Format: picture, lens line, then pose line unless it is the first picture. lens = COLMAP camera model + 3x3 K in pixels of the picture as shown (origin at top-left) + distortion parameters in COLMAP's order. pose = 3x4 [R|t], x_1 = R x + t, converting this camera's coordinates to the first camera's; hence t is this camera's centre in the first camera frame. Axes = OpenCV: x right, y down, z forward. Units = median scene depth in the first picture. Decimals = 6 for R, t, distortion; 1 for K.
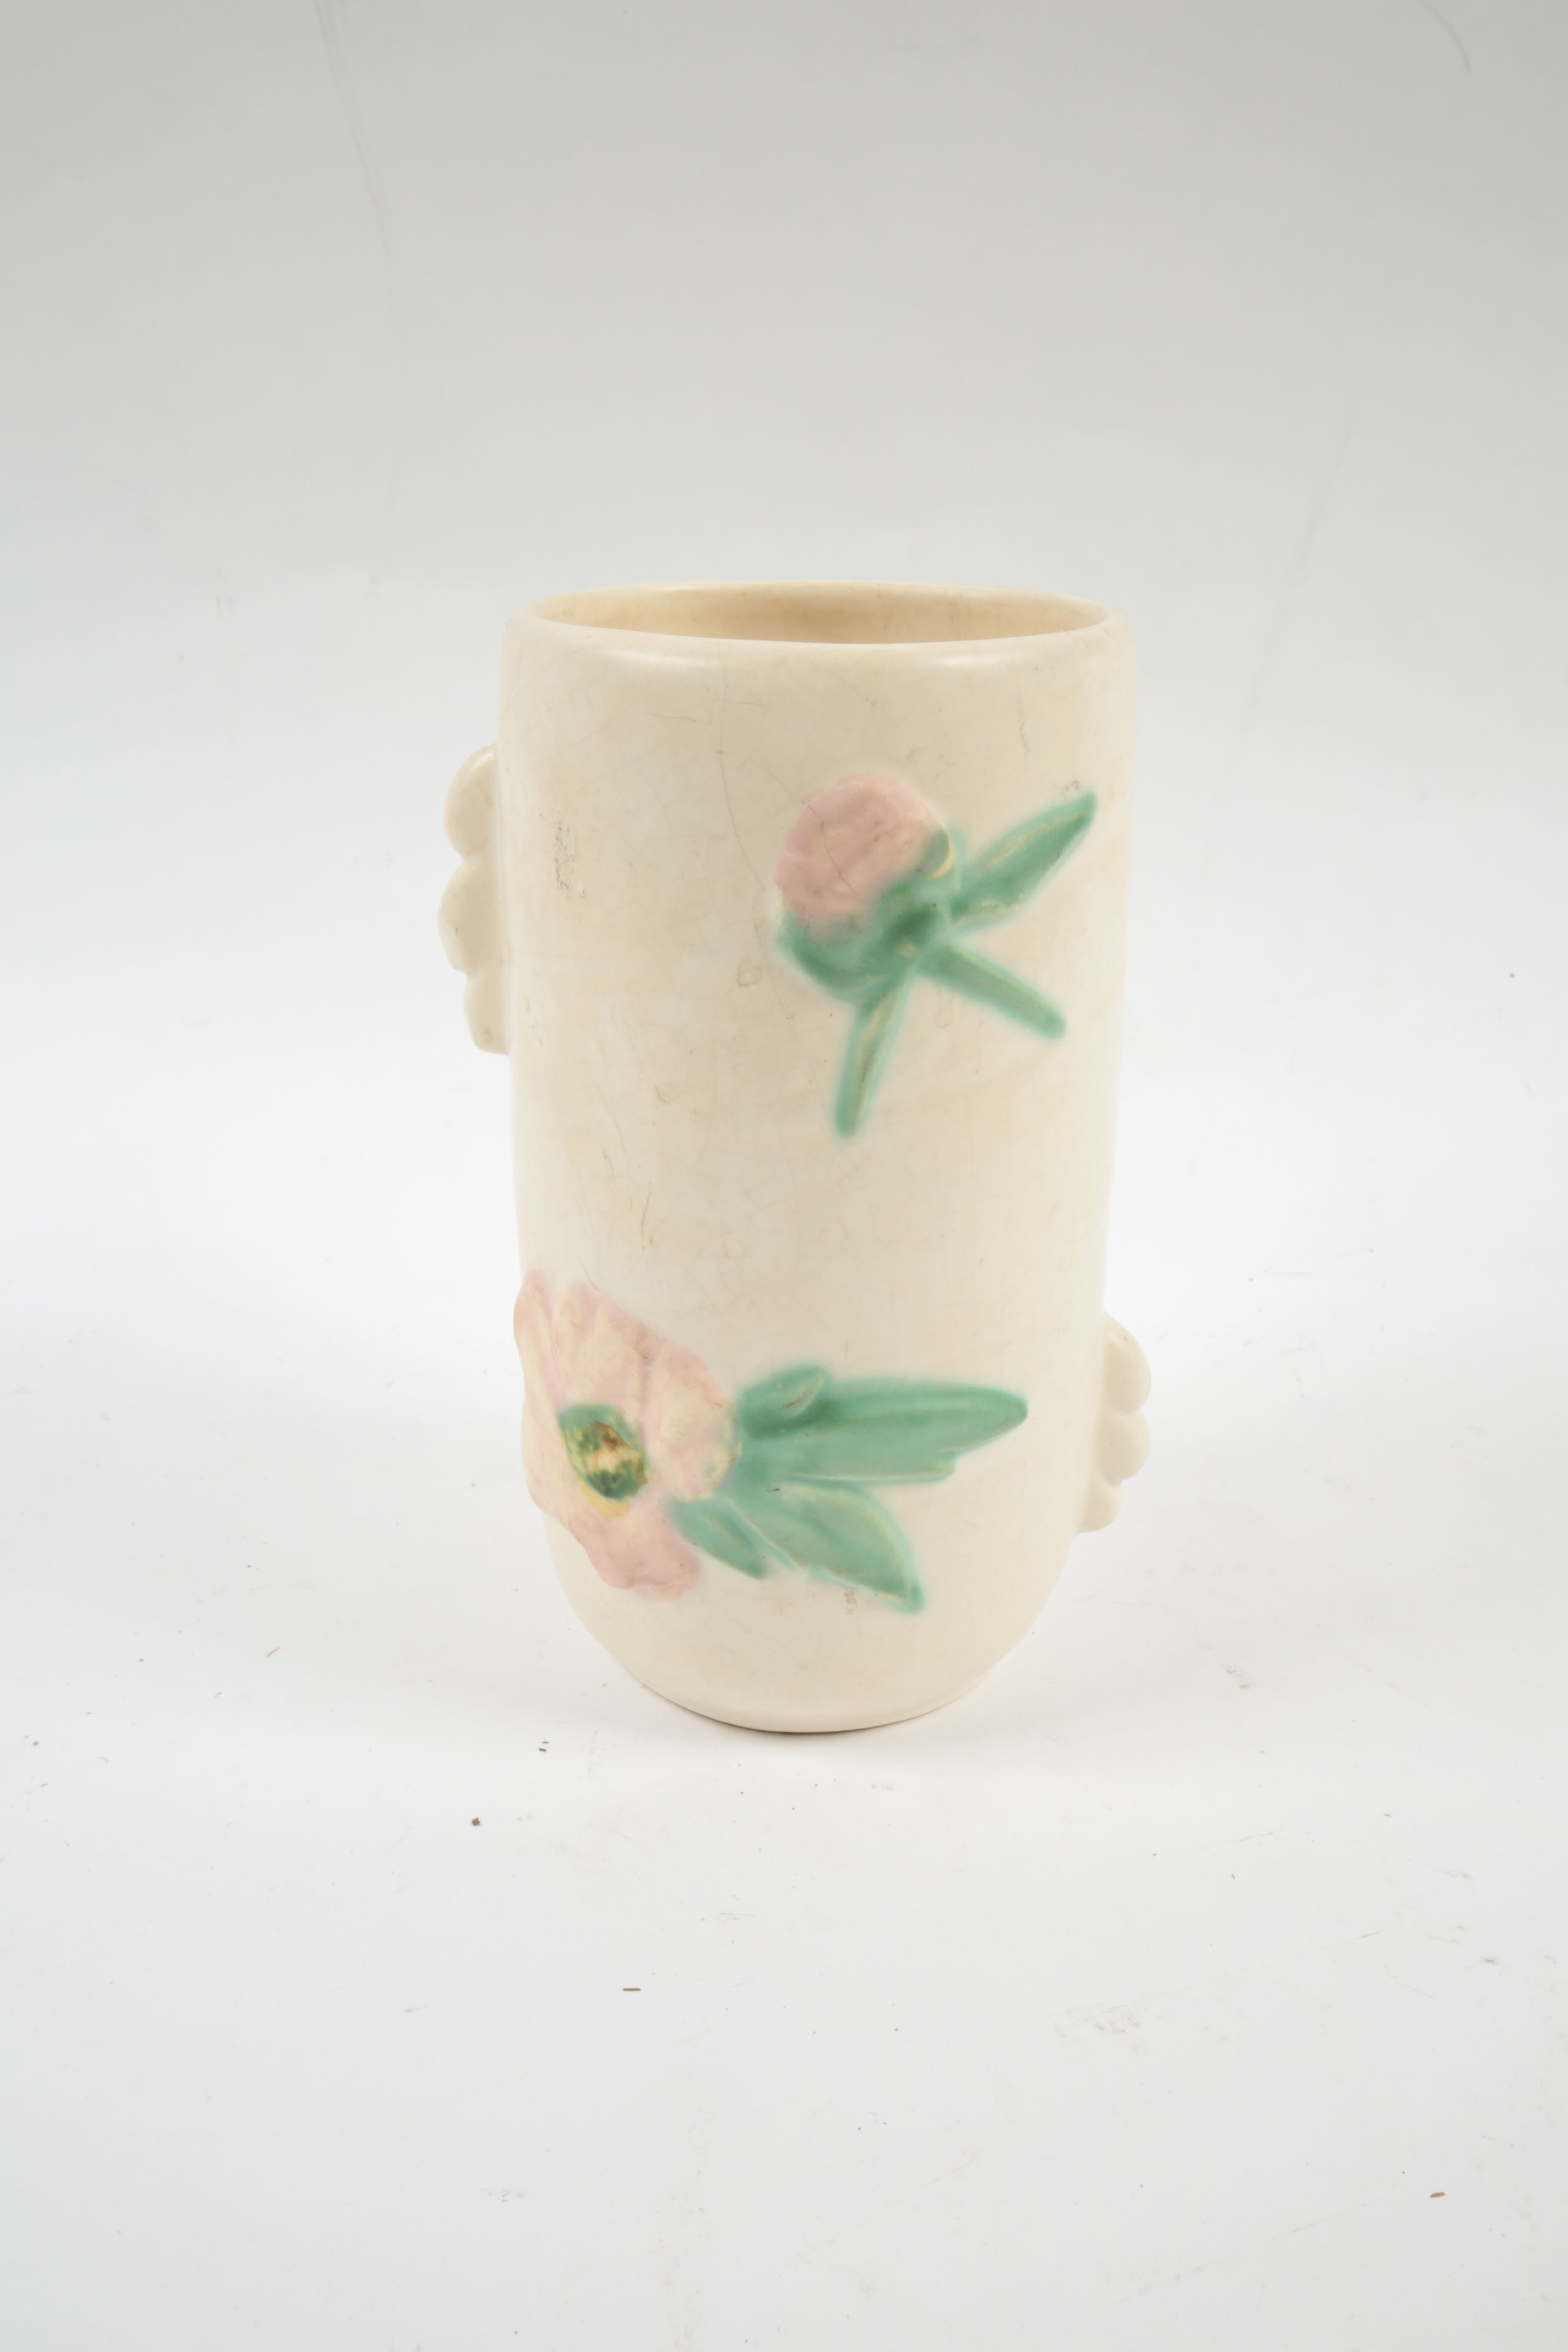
lens RADIAL K [[2129.6, 0, 813.6], [0, 2129.6, 1195.6], [0, 0, 1]] dist [0.037387, 0.003315]
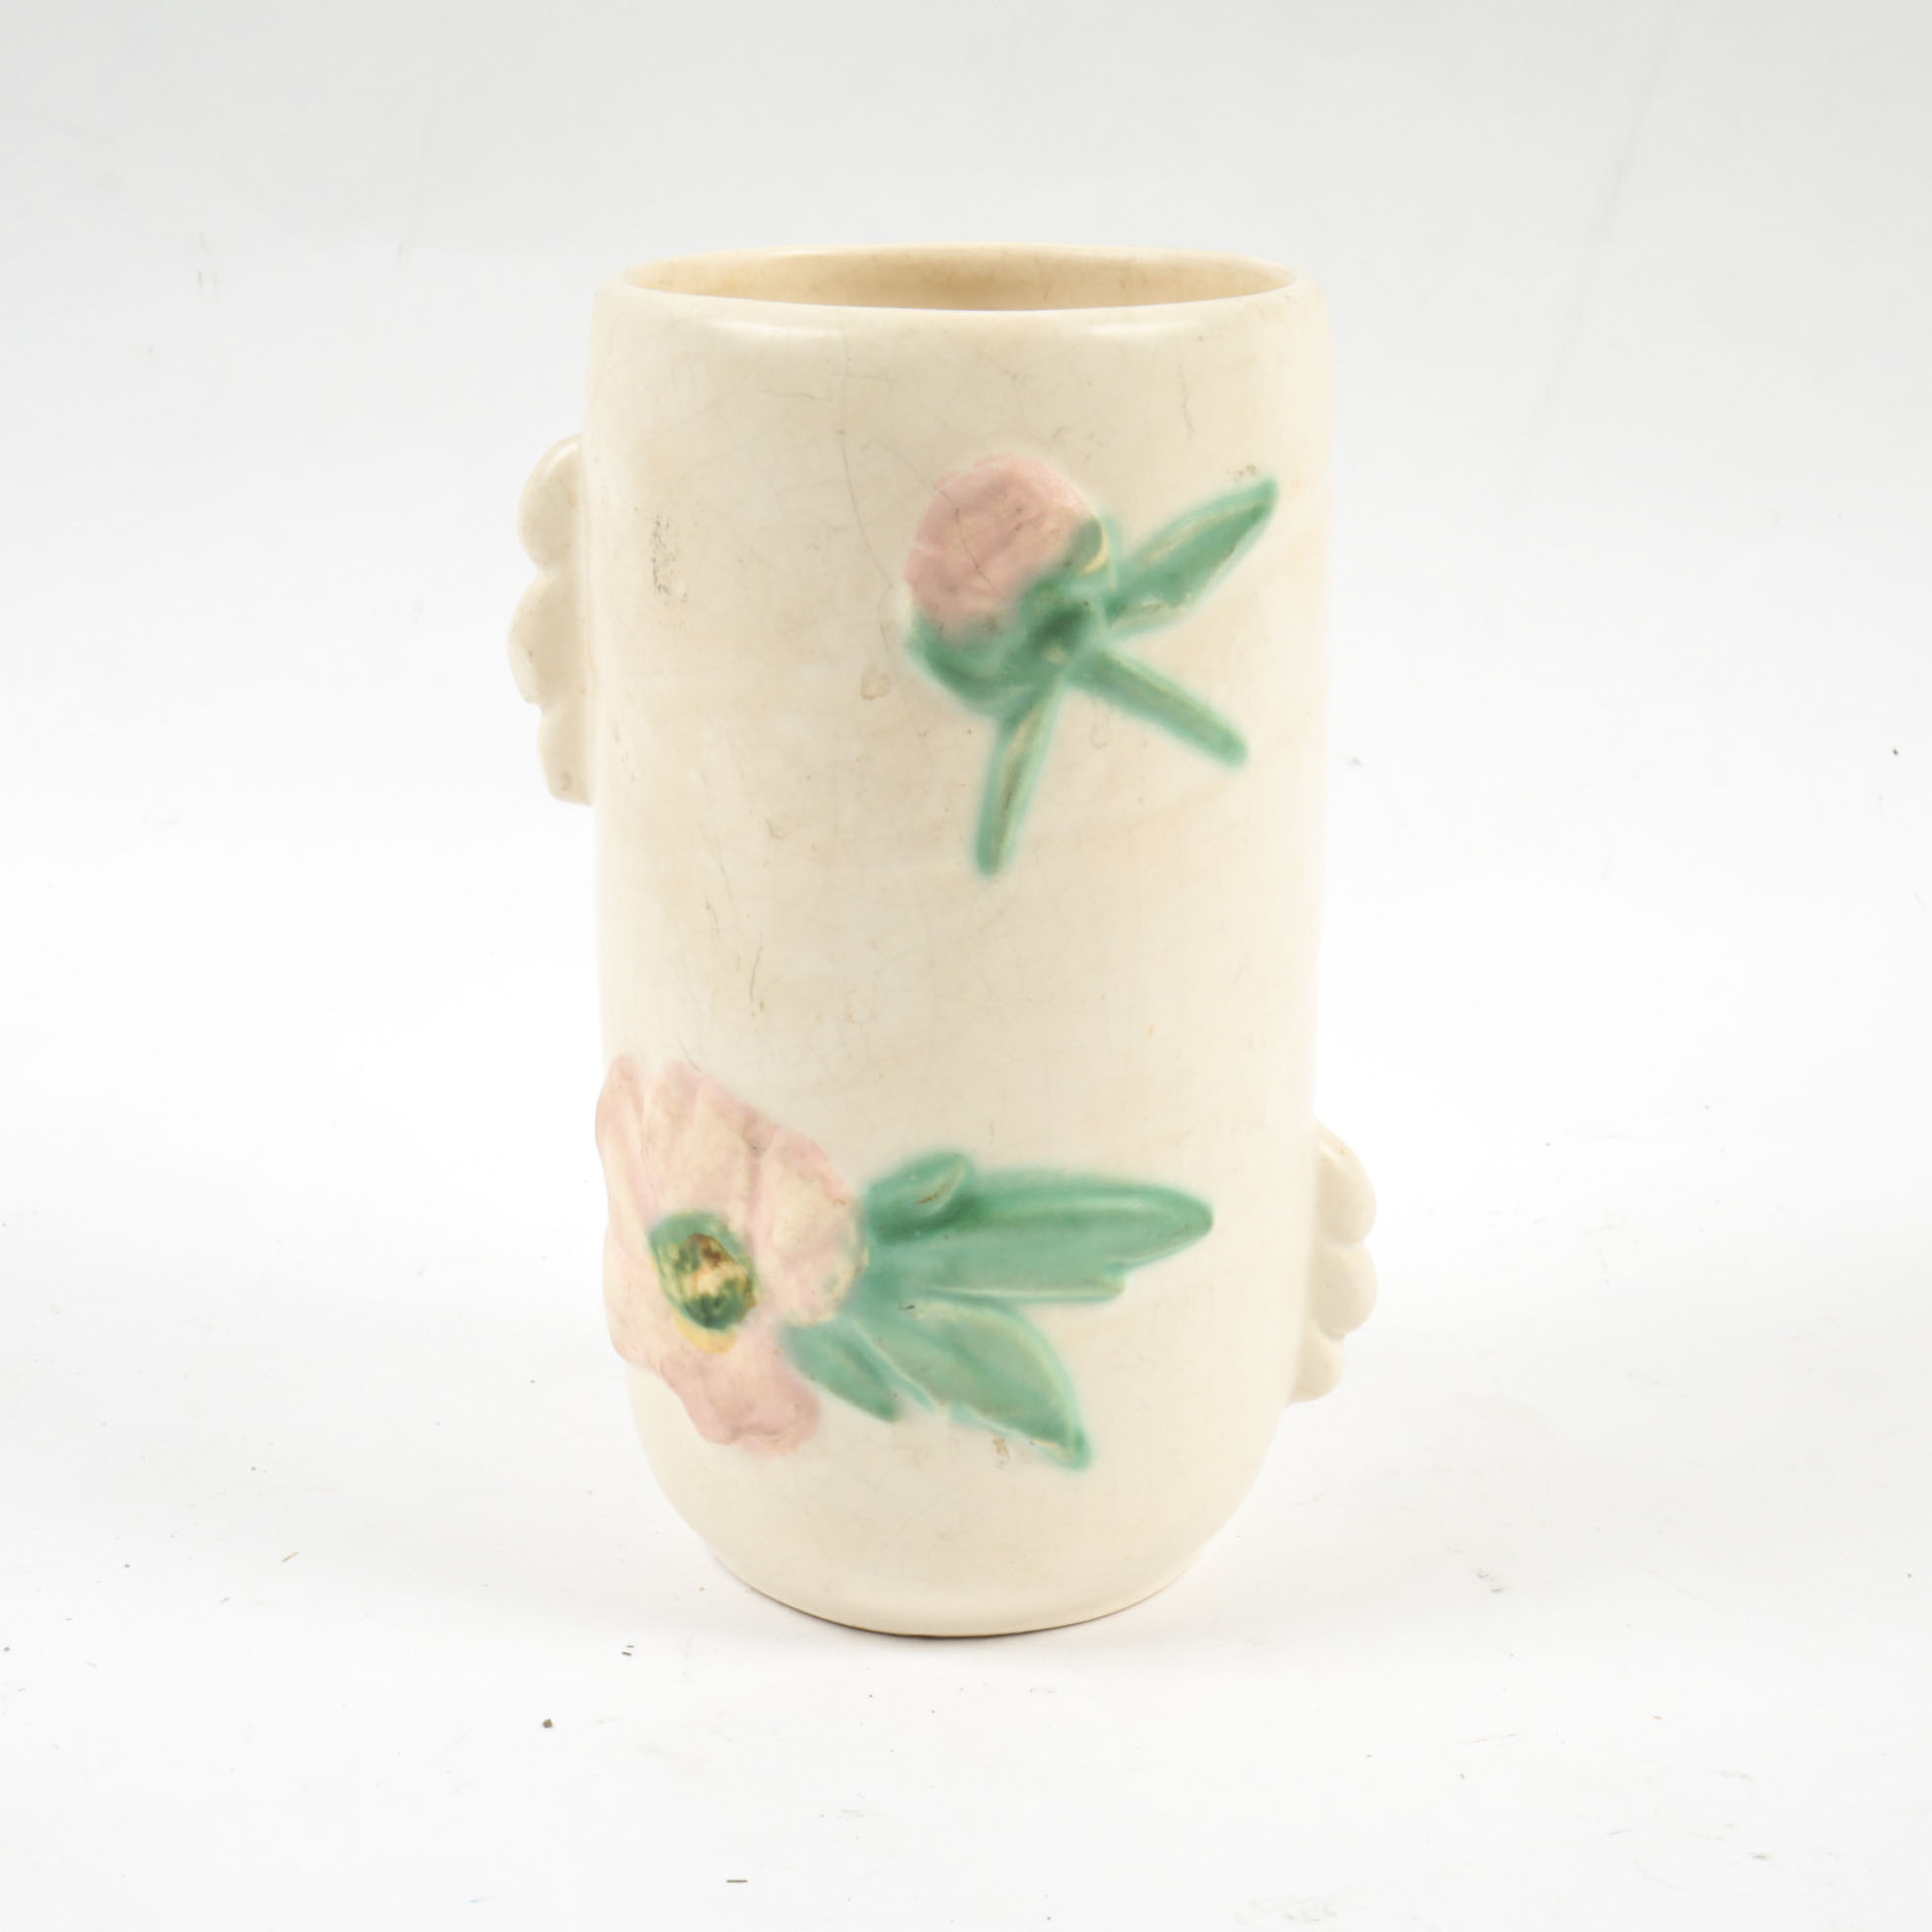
lens RADIAL K [[3416.8, 0, 966.0], [0, 3416.8, 966.0], [0, 0, 1]] dist [0.037201, -0.047798]
pose [[0.999877, -0.003038, -0.015402, 0.025844], [0.001886, 0.997236, -0.074273, 0.105295], [0.015585, 0.074235, 0.997119, -0.353014]]
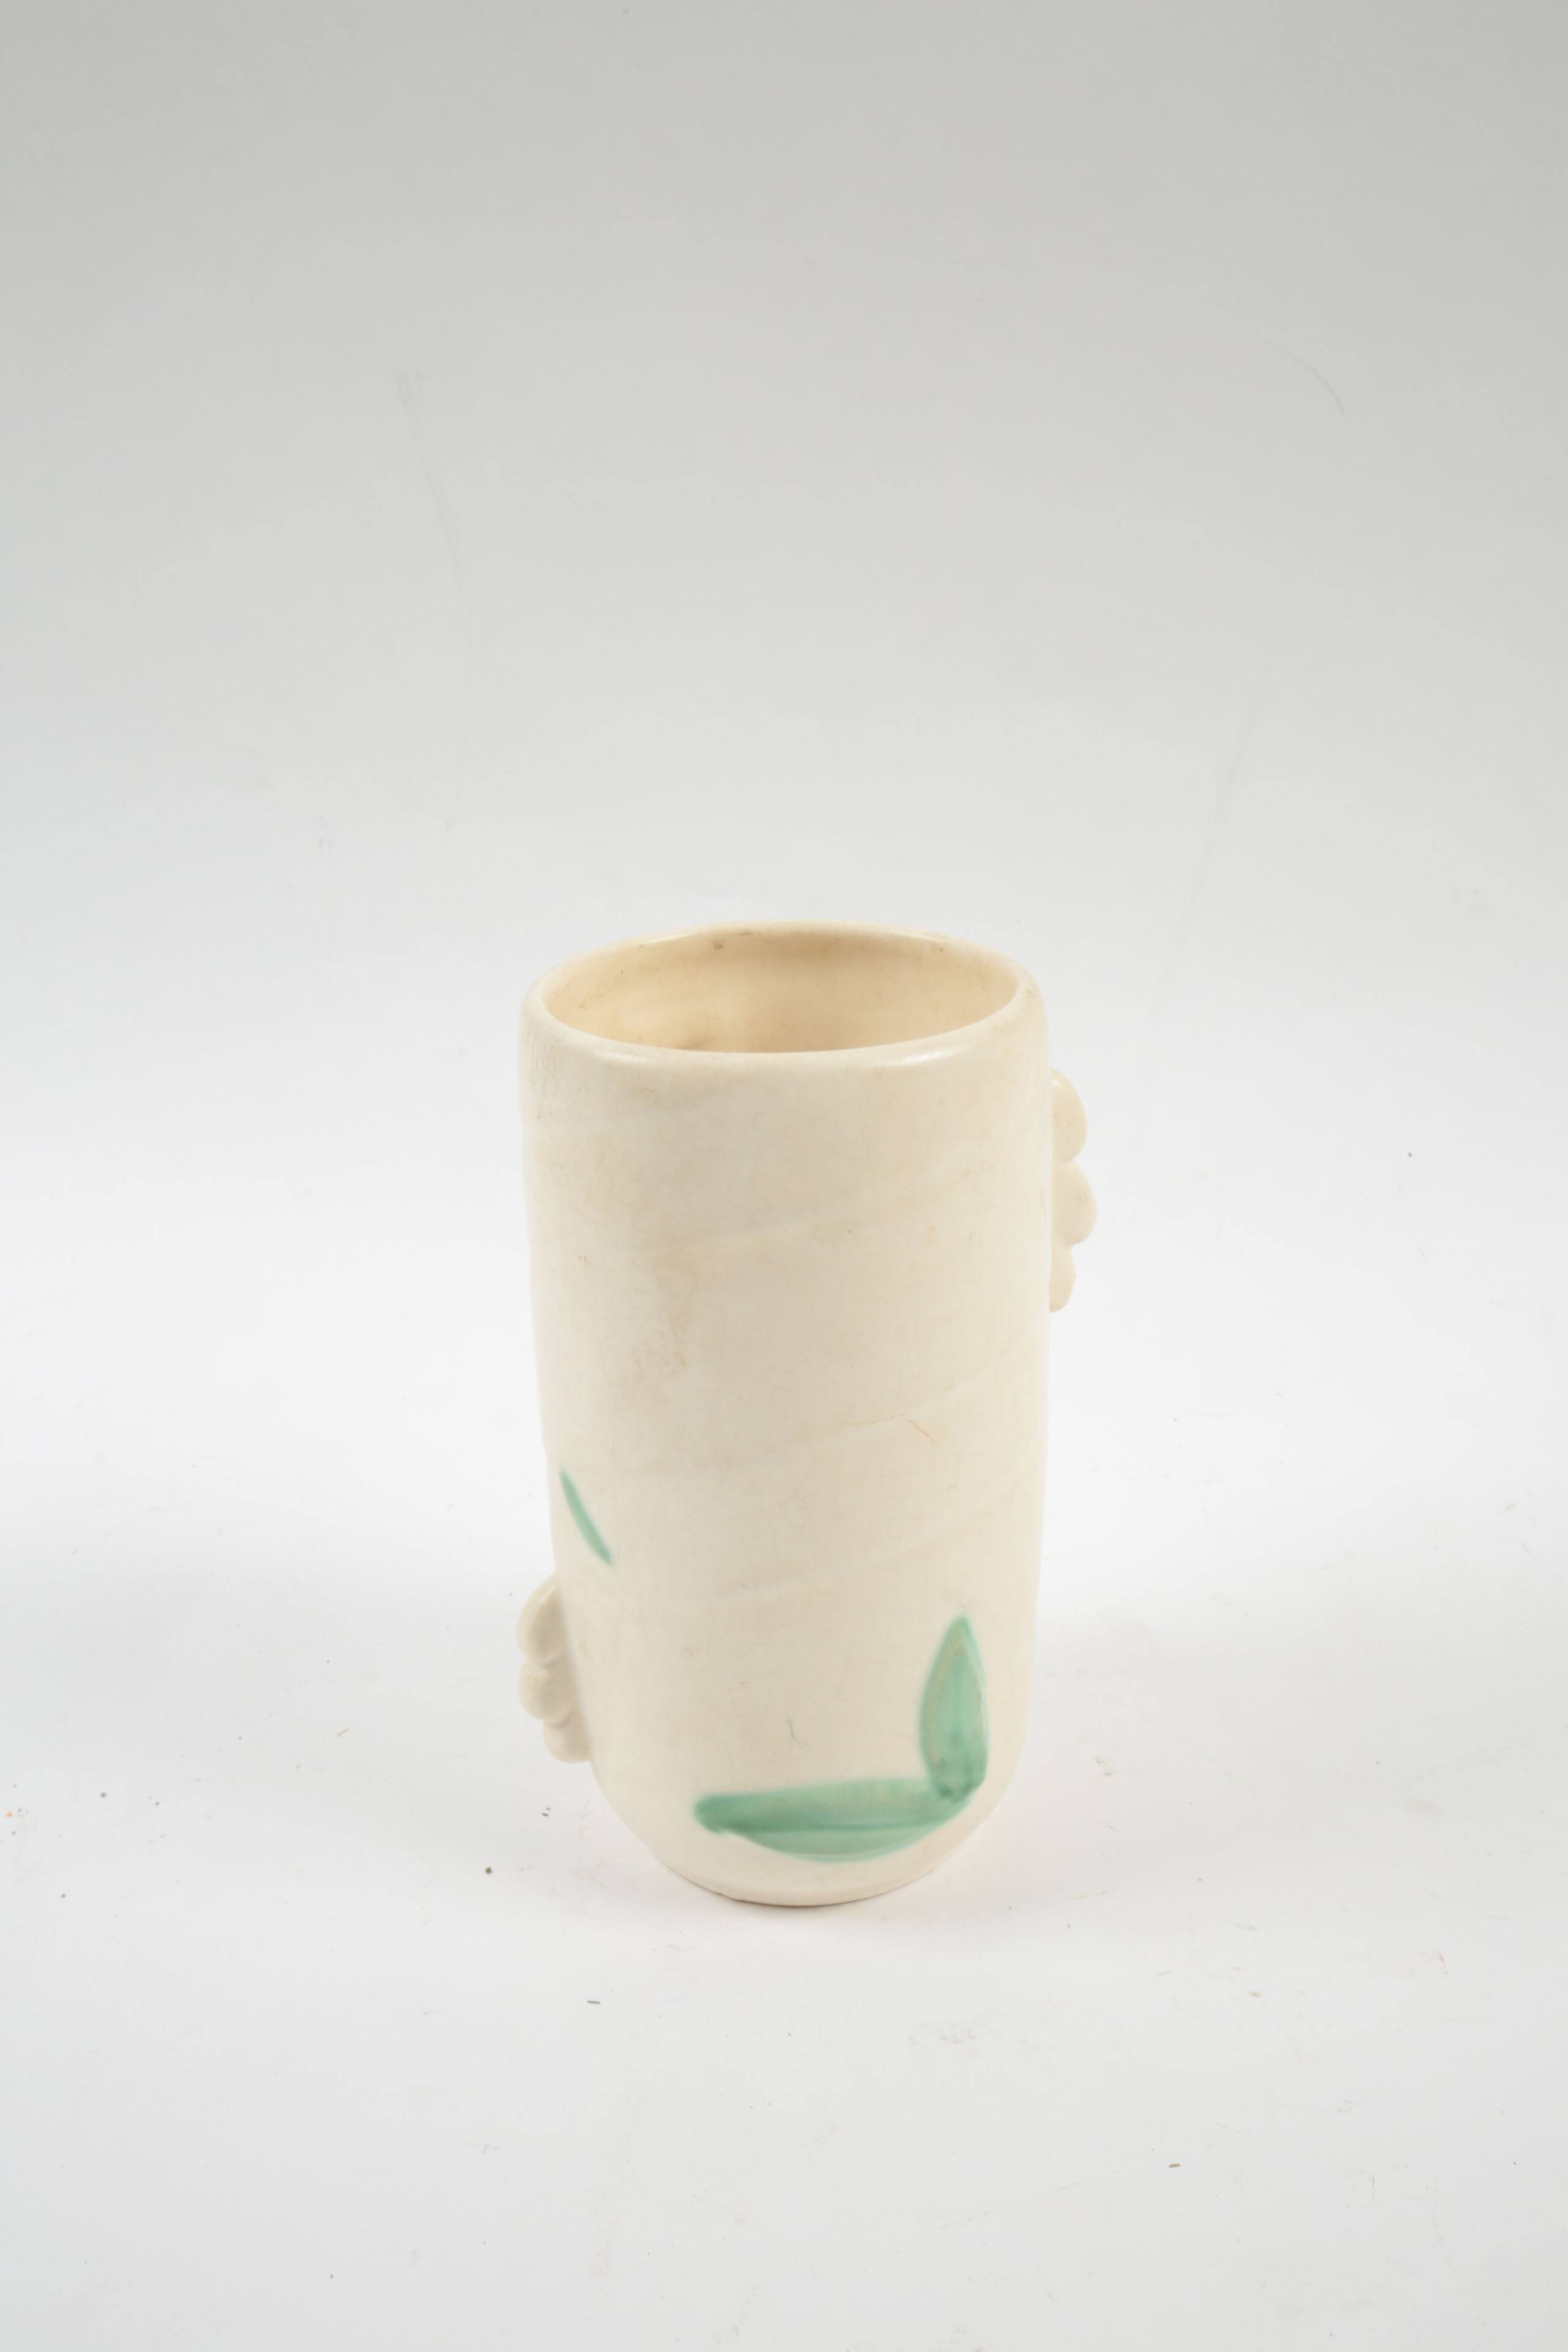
lens RADIAL K [[2129.6, 0, 813.6], [0, 2129.6, 1195.6], [0, 0, 1]] dist [0.037387, 0.003315]
pose [[0.998032, -0.000768, -0.062702, 0.126569], [-0.000558, 0.999776, -0.021135, -0.093314], [0.062704, 0.021129, 0.997809, -0.303363]]
